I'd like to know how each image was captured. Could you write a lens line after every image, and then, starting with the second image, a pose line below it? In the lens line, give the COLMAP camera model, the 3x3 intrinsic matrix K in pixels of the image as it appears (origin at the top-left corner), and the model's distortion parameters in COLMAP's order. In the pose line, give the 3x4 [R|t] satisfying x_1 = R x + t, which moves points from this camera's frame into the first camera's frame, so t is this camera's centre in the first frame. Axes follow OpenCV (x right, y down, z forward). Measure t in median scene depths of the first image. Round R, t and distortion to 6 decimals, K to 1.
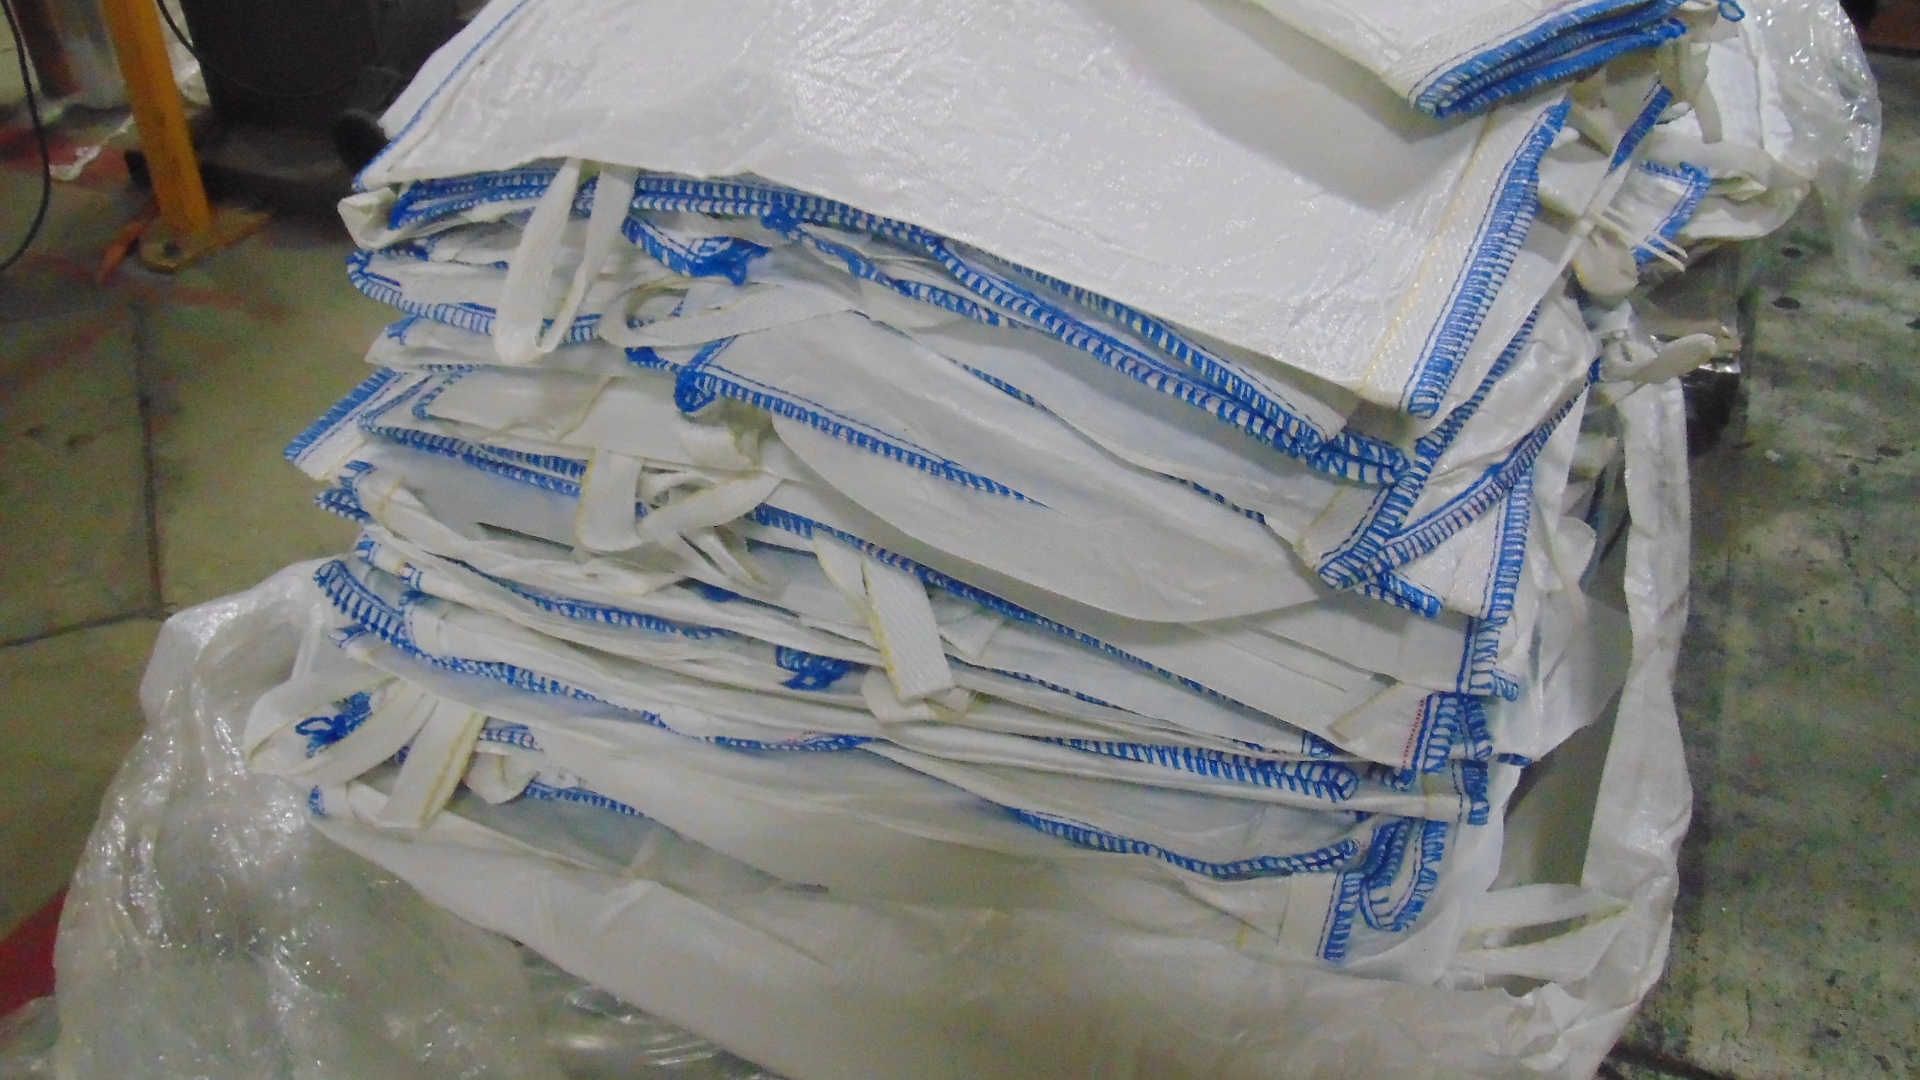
lens RADIAL K [[1844.8, 0, 960.0], [0, 1844.8, 540.0], [0, 0, 1]] dist [-0.014284, 0.225644]
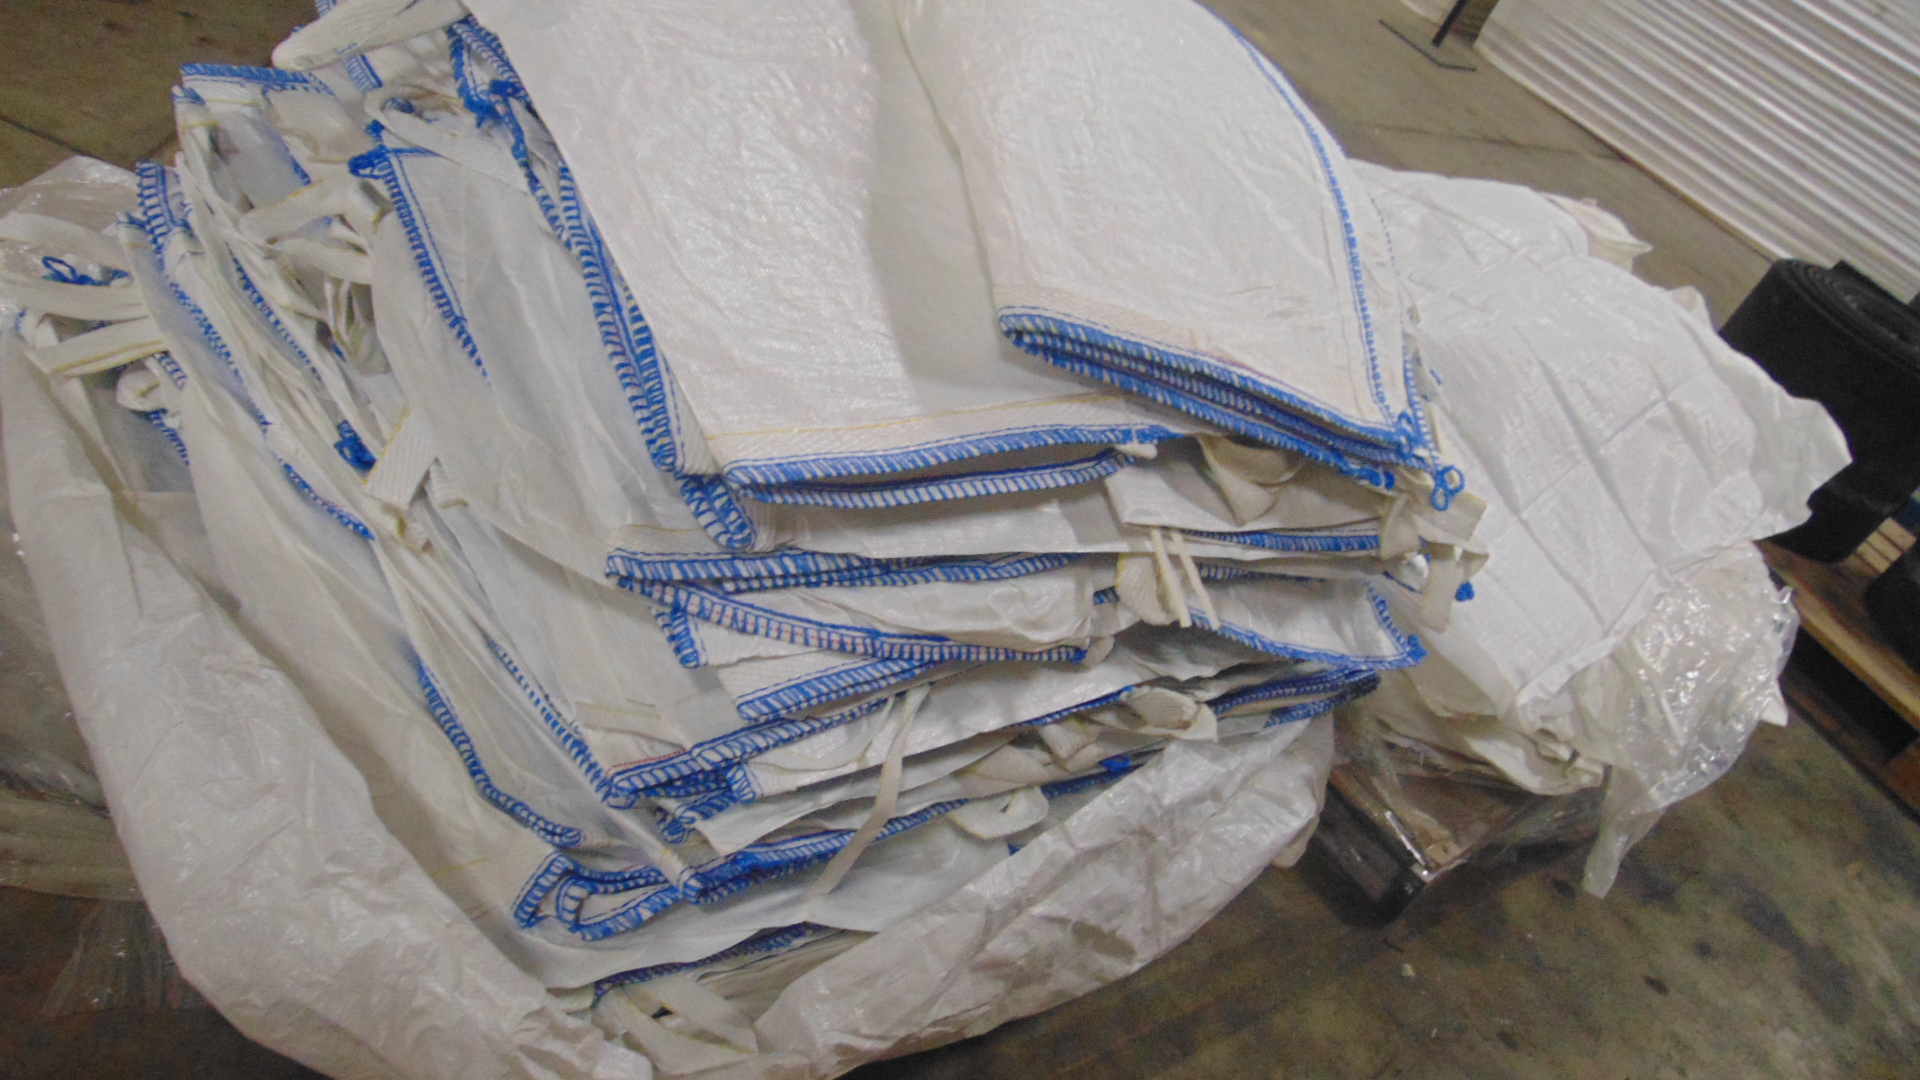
lens RADIAL K [[1844.8, 0, 960.0], [0, 1844.8, 540.0], [0, 0, 1]] dist [-0.014284, 0.225644]
pose [[0.786925, 0.589405, -0.182625, 0.480142], [-0.606028, 0.793932, -0.049011, -0.057404], [0.116104, 0.149244, 0.981960, -0.075857]]
